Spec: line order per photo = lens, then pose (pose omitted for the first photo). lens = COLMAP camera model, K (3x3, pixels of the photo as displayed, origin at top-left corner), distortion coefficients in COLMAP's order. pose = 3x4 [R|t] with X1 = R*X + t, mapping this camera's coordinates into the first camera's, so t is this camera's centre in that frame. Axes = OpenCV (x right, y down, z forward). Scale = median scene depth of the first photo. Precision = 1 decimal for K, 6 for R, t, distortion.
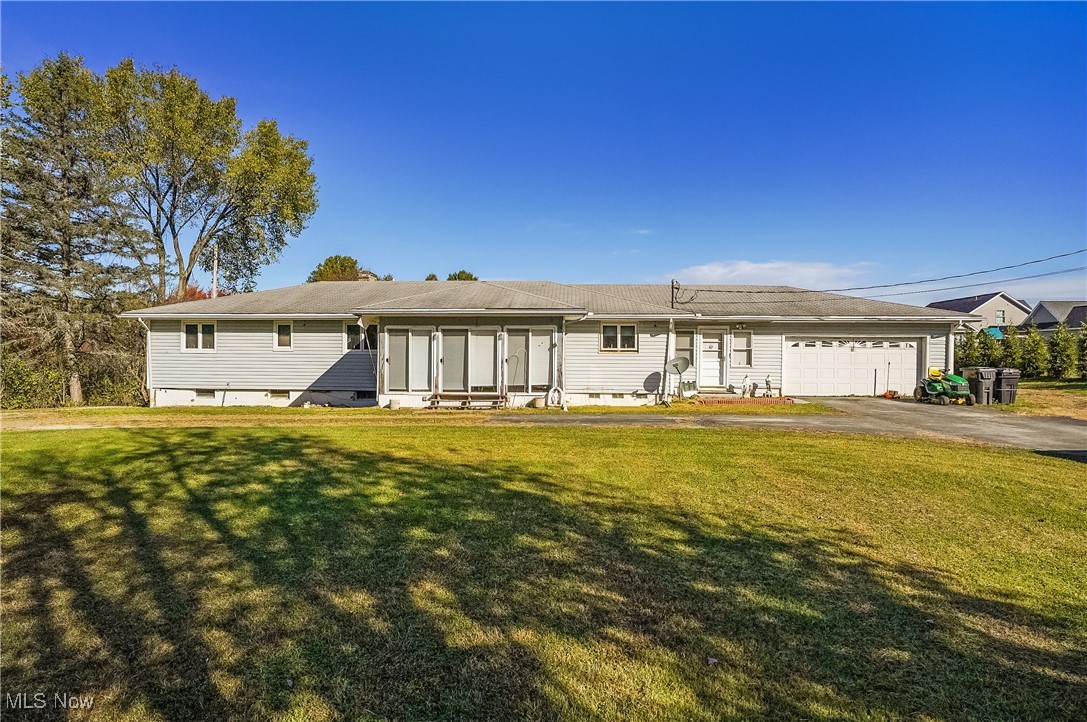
lens RADIAL K [[631.9, 0, 545.6], [0, 631.9, 363.5], [0, 0, 1]] dist [-0.035326, 0.000413]
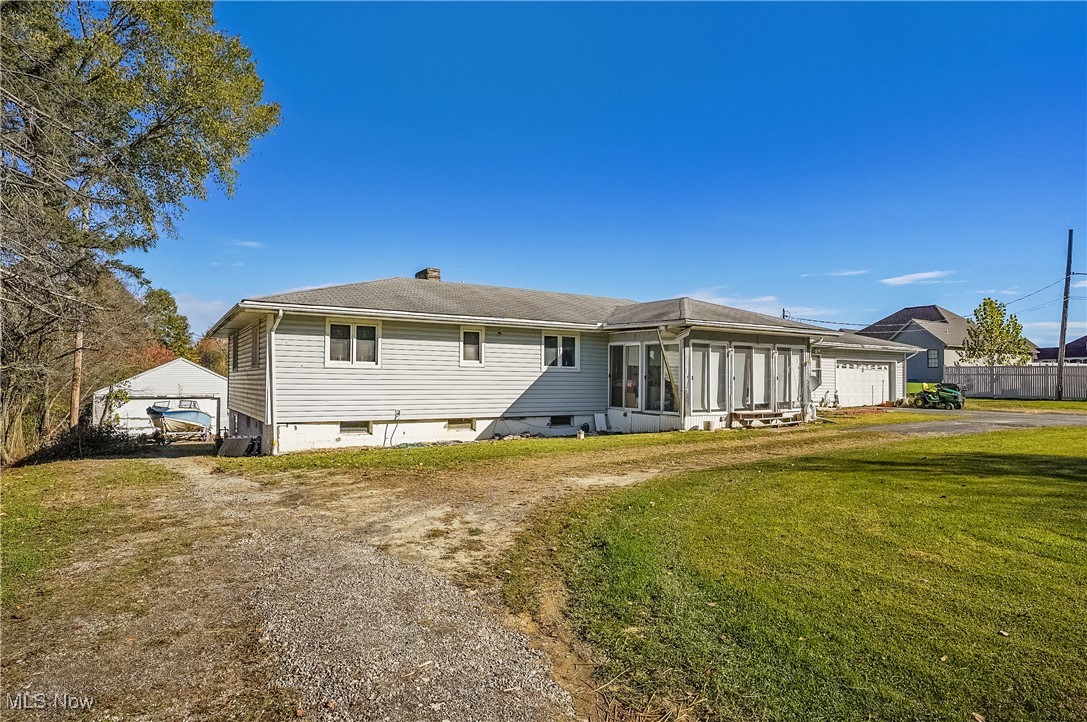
lens RADIAL K [[631.9, 0, 544.7], [0, 631.9, 361.9], [0, 0, 1]] dist [-0.035326, 0.000413]
pose [[0.797820, 0.016575, 0.602667, -0.811595], [0.007440, 0.999275, -0.037331, 0.003549], [-0.602849, 0.034267, 0.797119, 0.343862]]
